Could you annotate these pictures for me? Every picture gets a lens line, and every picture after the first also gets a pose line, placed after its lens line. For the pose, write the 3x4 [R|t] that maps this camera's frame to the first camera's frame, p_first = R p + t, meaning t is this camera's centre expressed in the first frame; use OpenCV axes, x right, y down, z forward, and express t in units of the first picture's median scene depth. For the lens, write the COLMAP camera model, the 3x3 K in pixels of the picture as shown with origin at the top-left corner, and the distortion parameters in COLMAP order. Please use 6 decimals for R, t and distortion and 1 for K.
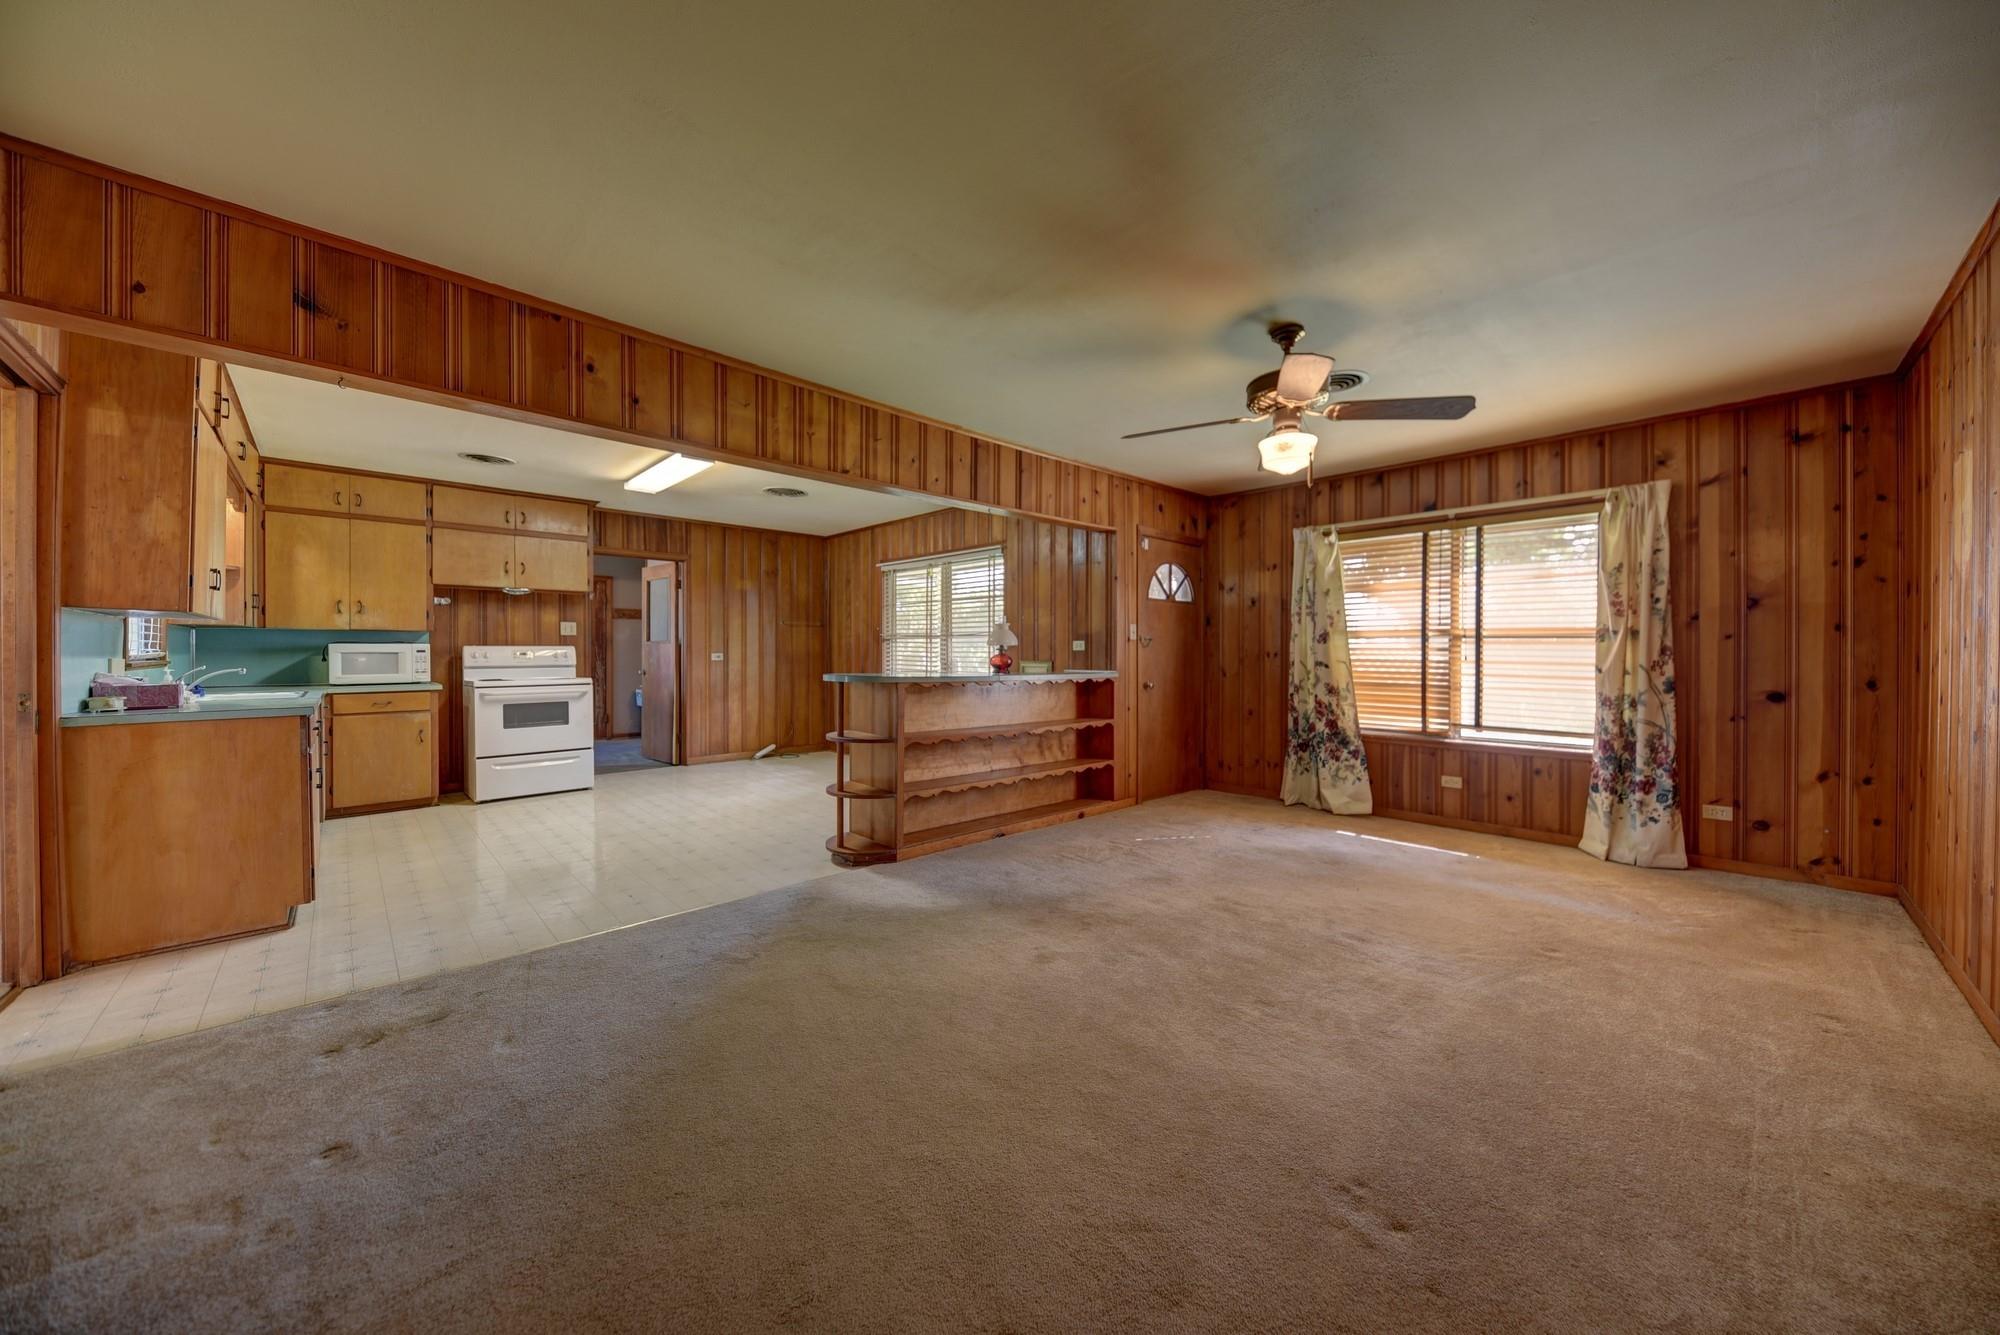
lens RADIAL K [[709.2, 0, 1006.4], [0, 709.2, 659.8], [0, 0, 1]] dist [-0.003062, -0.000111]
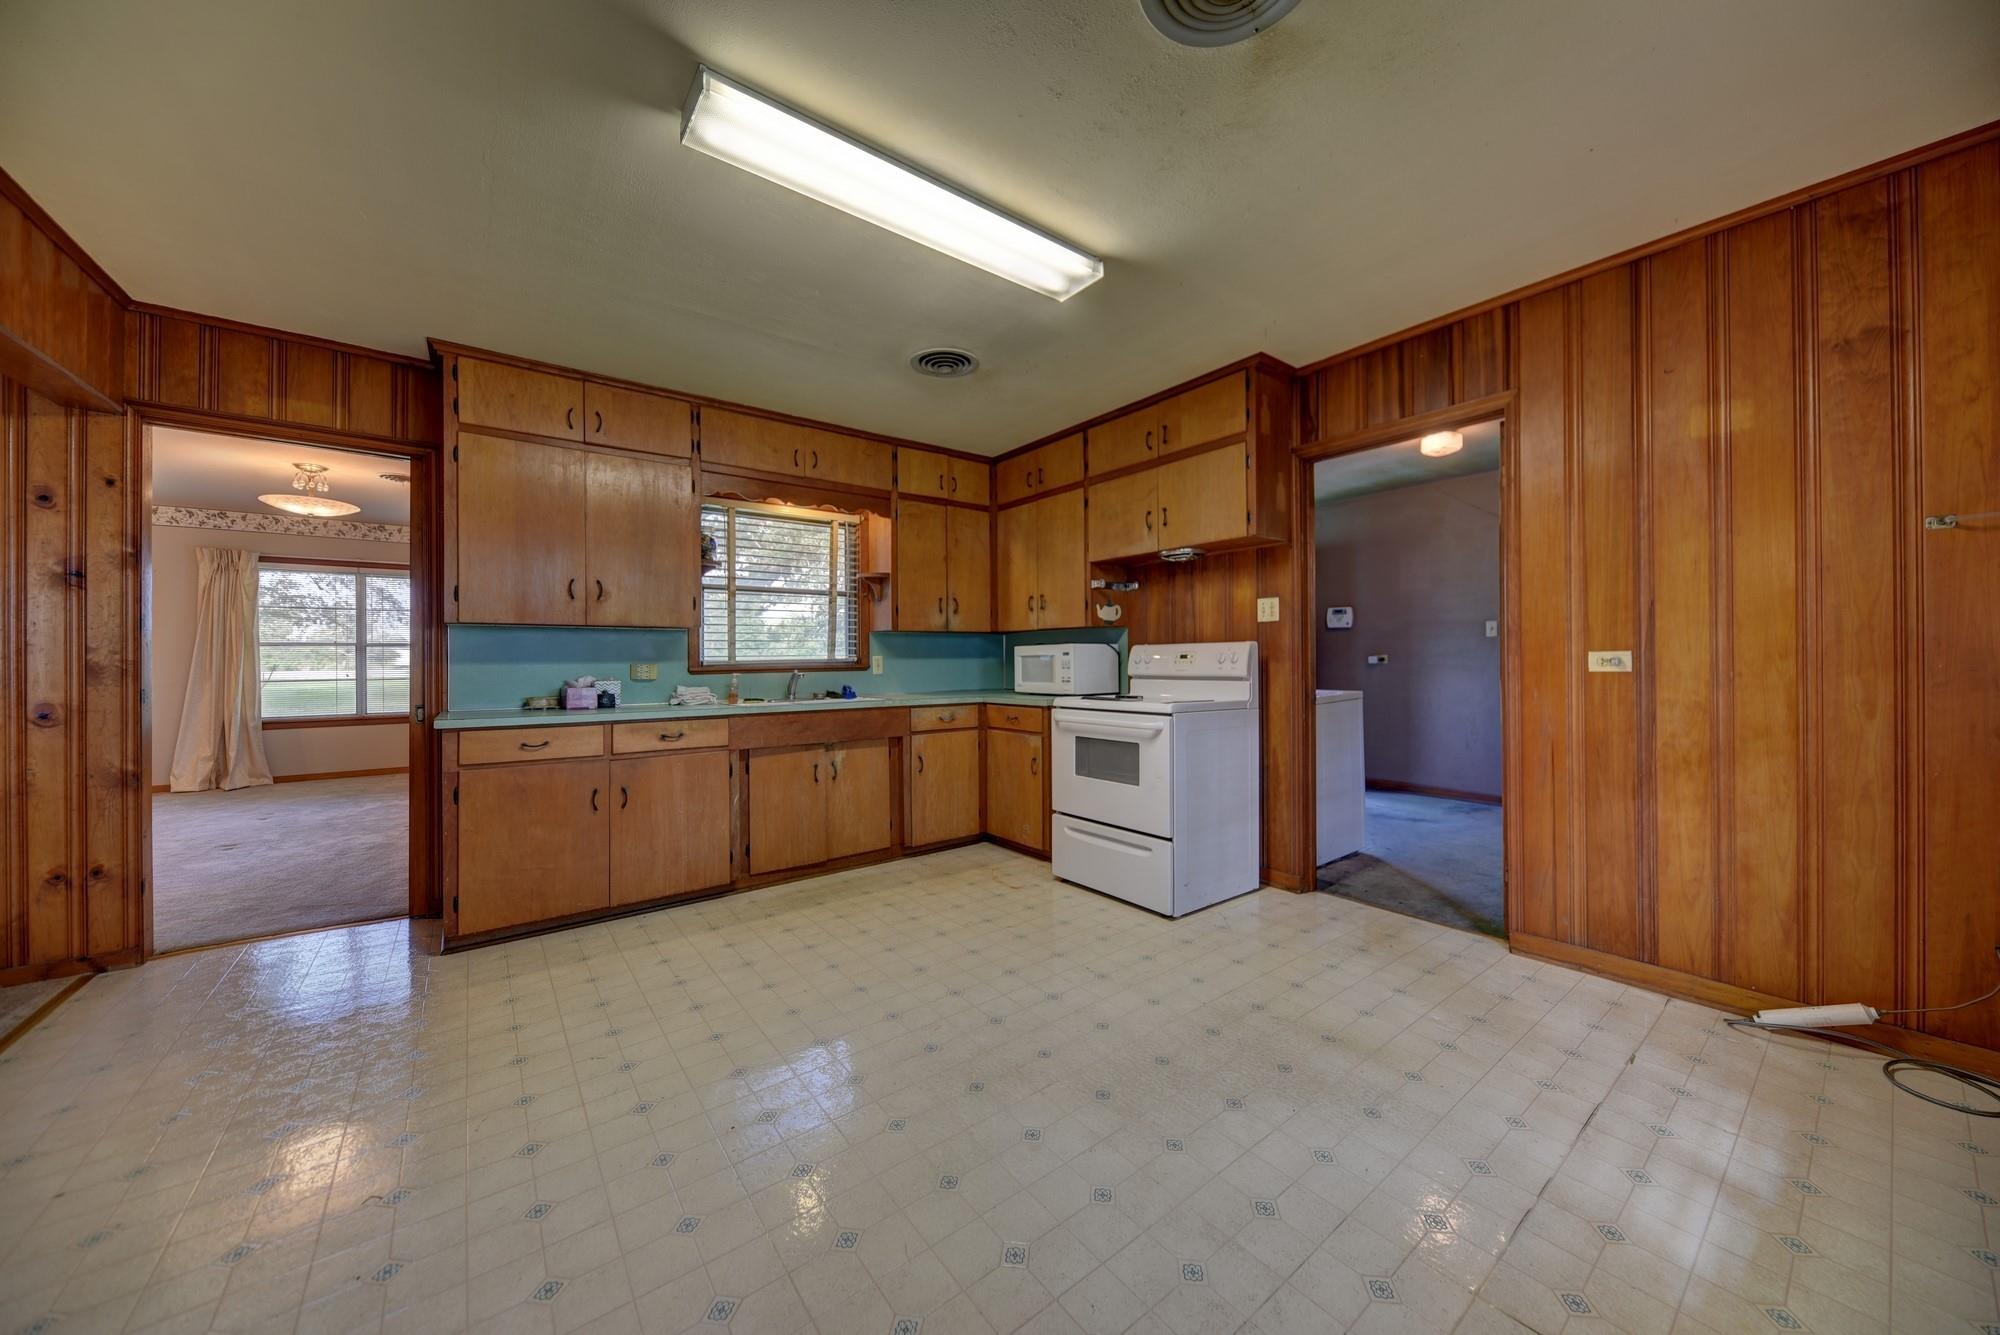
lens RADIAL K [[709.2, 0, 1006.9], [0, 709.2, 658.9], [0, 0, 1]] dist [-0.003062, -0.000111]
pose [[-0.091637, -0.001335, -0.995792, -0.062495], [-0.001570, 0.999998, -0.001197, -0.005556], [0.995791, 0.001453, -0.091639, 0.934353]]
